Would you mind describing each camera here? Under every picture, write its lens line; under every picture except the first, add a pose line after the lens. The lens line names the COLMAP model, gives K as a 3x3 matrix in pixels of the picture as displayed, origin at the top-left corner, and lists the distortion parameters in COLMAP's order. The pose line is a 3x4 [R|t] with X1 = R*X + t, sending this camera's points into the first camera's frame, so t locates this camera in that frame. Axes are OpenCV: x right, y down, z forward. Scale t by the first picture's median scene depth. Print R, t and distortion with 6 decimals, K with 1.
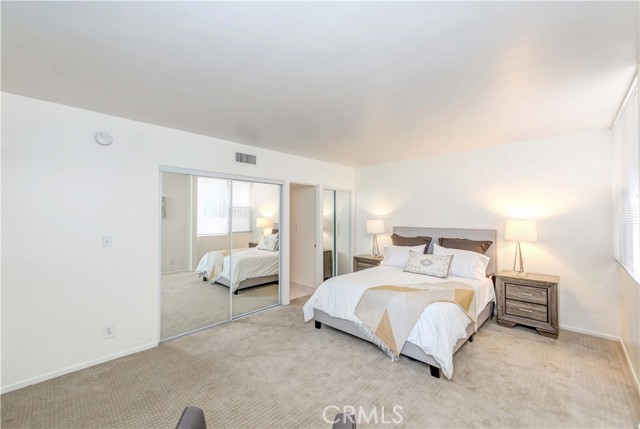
lens RADIAL K [[266.4, 0, 320.0], [0, 266.4, 214.5], [0, 0, 1]] dist [0.001399, 0.000093]
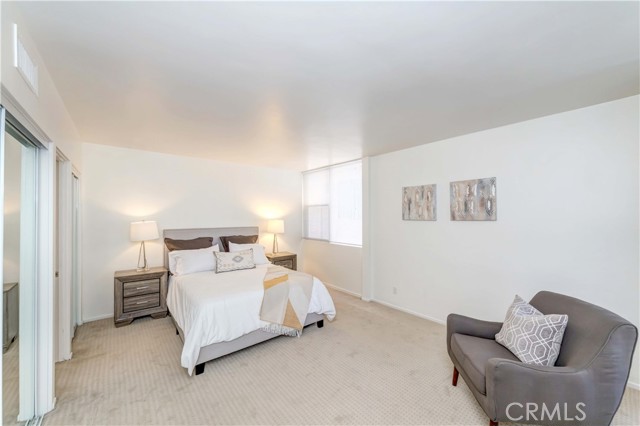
lens RADIAL K [[248.0, 0, 316.5], [0, 248.0, 218.3], [0, 0, 1]] dist [-0.001055, -0.000136]
pose [[0.101485, -0.004643, 0.994826, -0.583513], [-0.001245, 0.999988, 0.004794, 0.007674], [-0.994836, -0.001725, 0.101478, 0.574032]]
